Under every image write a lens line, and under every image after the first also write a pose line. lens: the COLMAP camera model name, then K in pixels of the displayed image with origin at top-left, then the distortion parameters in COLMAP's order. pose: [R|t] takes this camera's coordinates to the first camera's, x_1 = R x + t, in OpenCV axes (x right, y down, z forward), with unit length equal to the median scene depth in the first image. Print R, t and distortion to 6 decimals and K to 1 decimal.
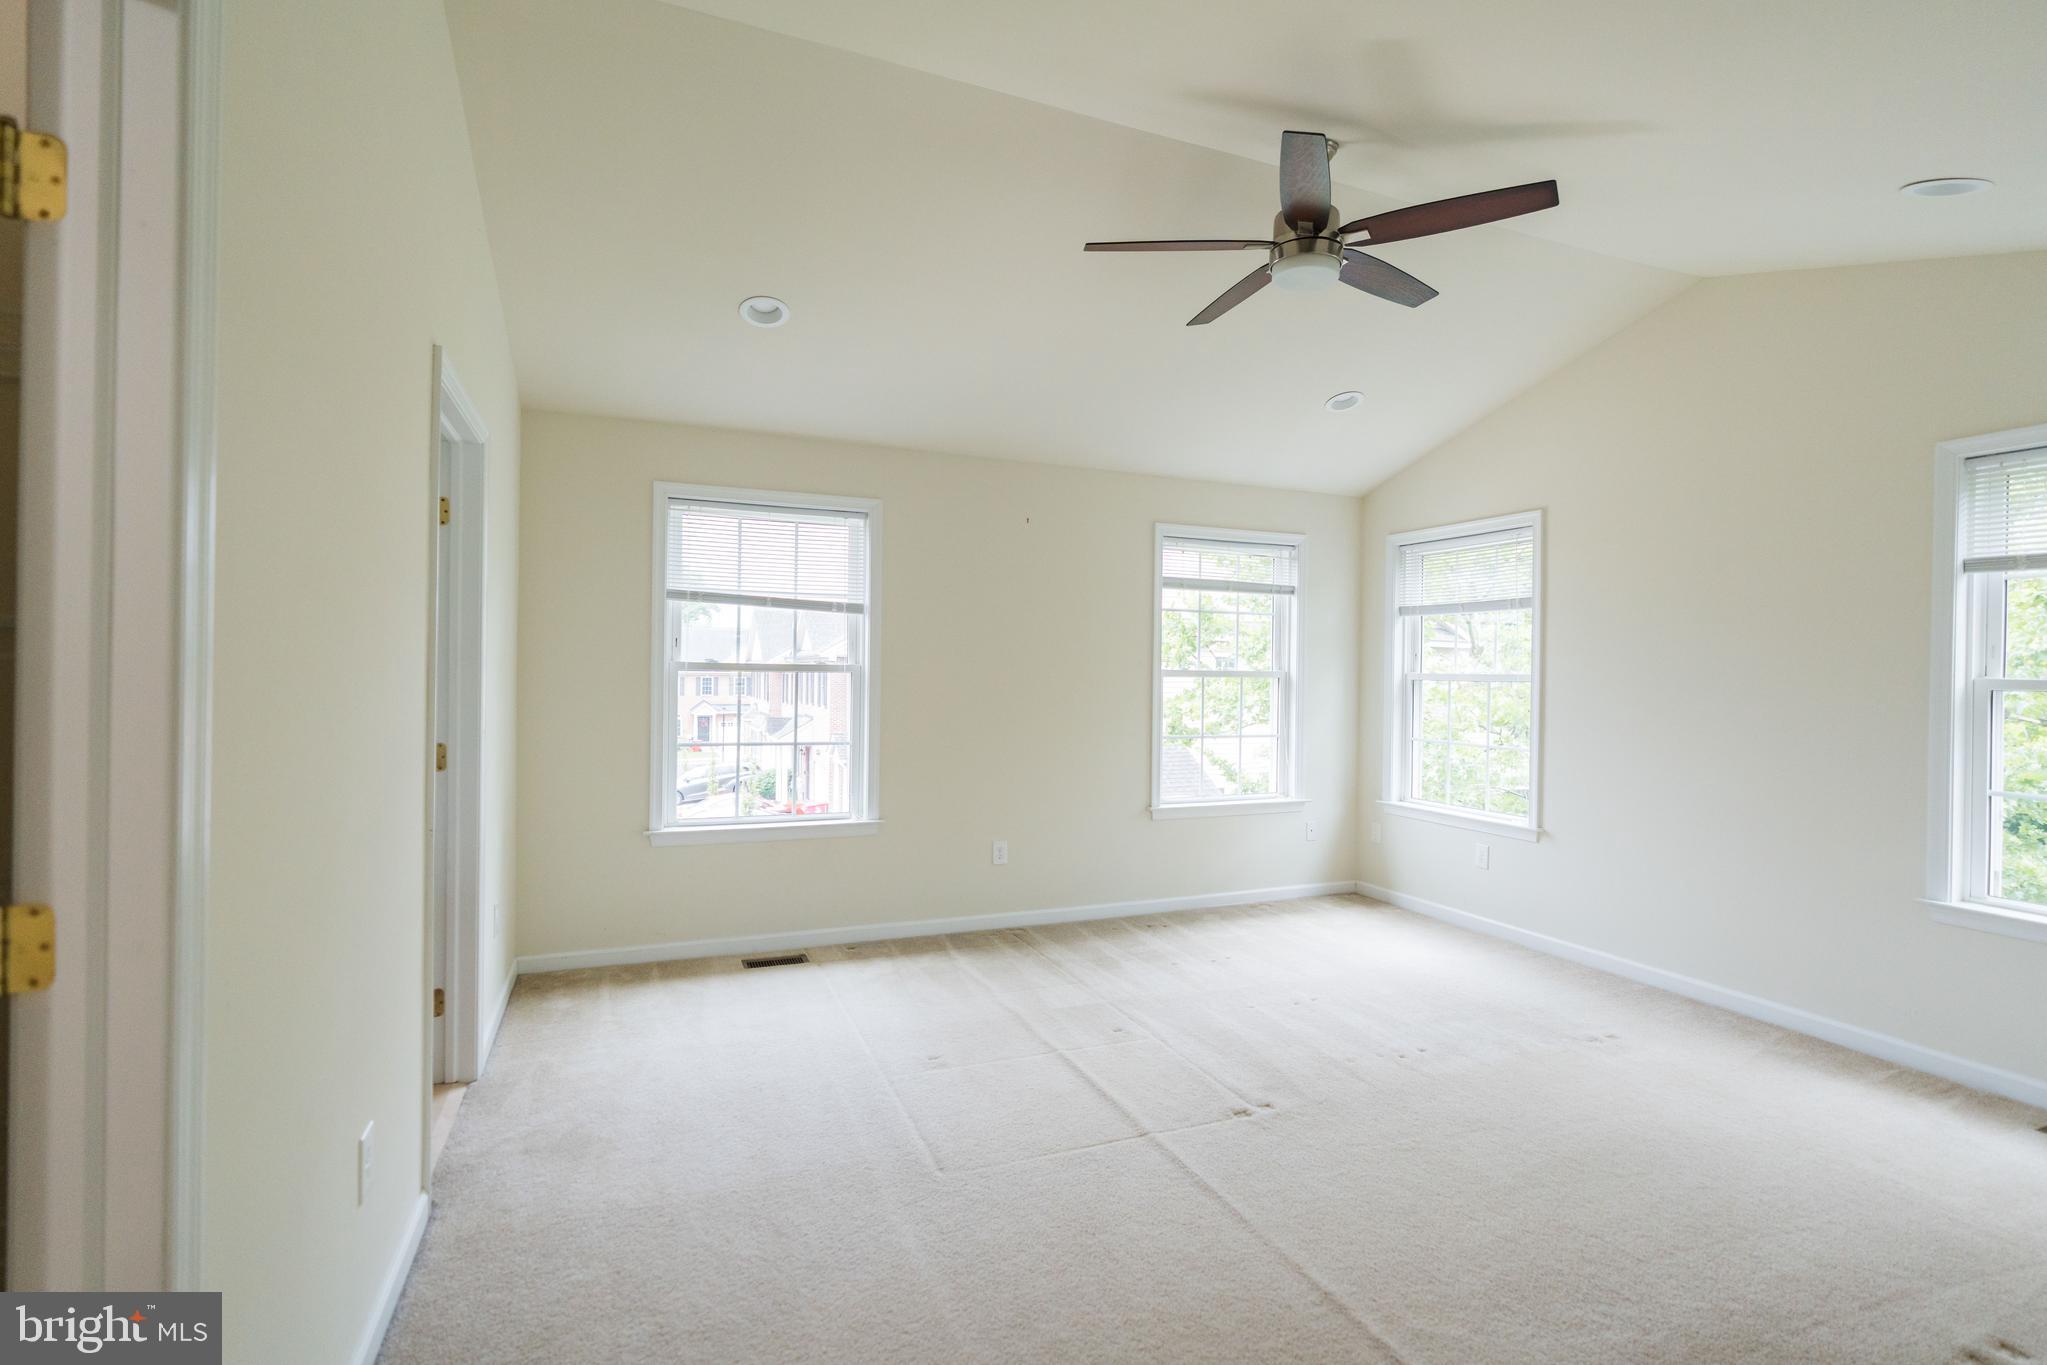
lens RADIAL K [[950.1, 0, 1025.5], [0, 950.1, 677.9], [0, 0, 1]] dist [0.013558, 0.000052]
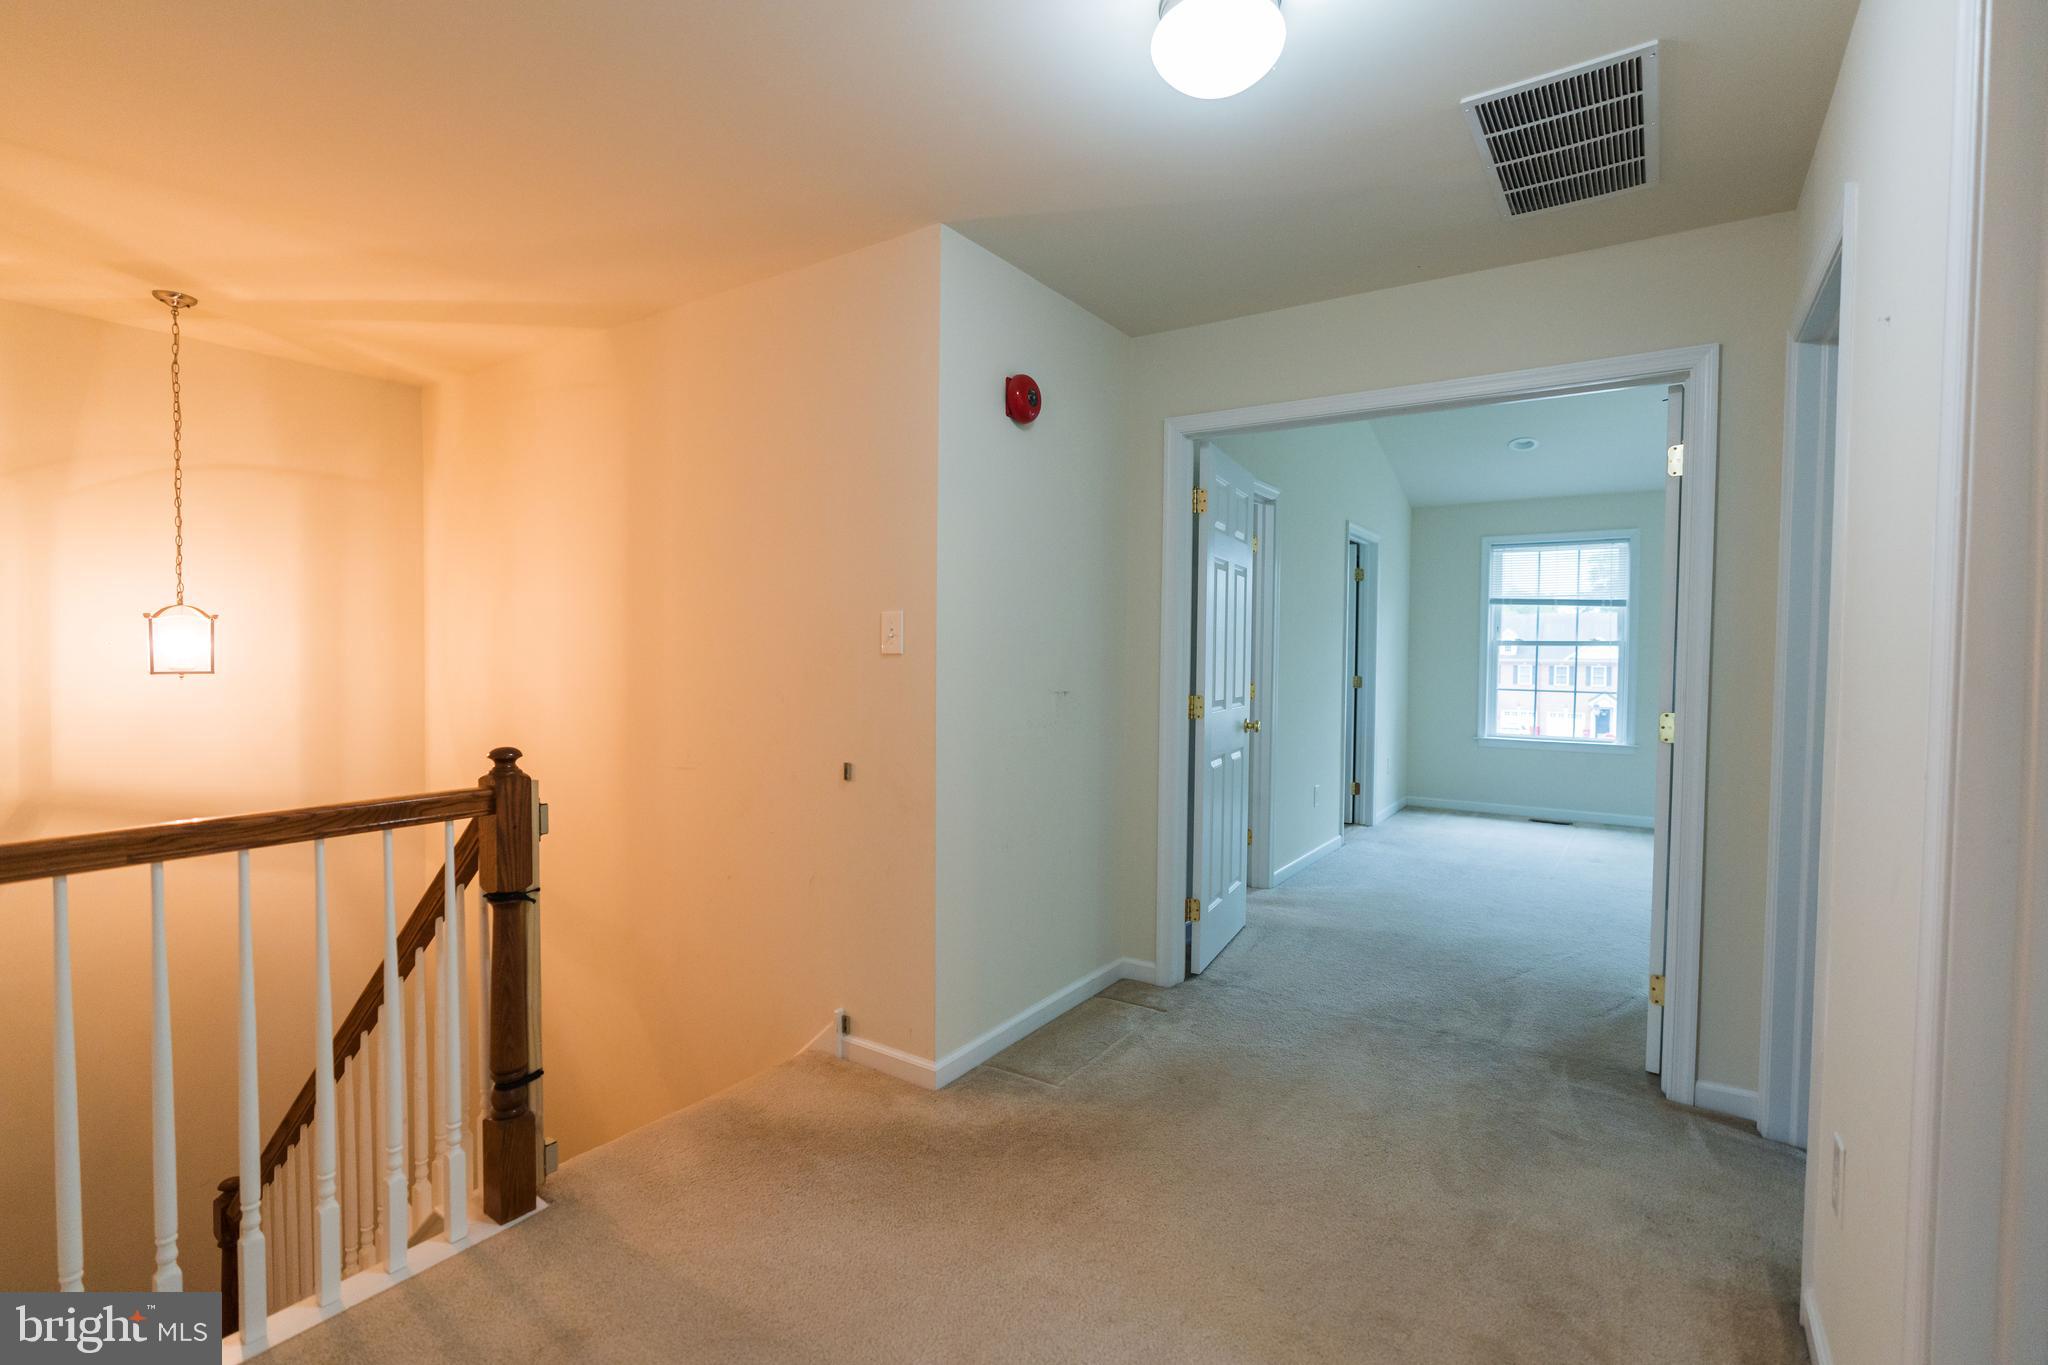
lens RADIAL K [[950.5, 0, 1026.0], [0, 950.5, 677.9], [0, 0, 1]] dist [0.013558, 0.000052]
pose [[0.553104, 0.013975, -0.832995, 0.585757], [-0.006143, 0.999901, 0.012695, 0.032931], [0.833090, -0.001905, 0.553135, -0.640845]]
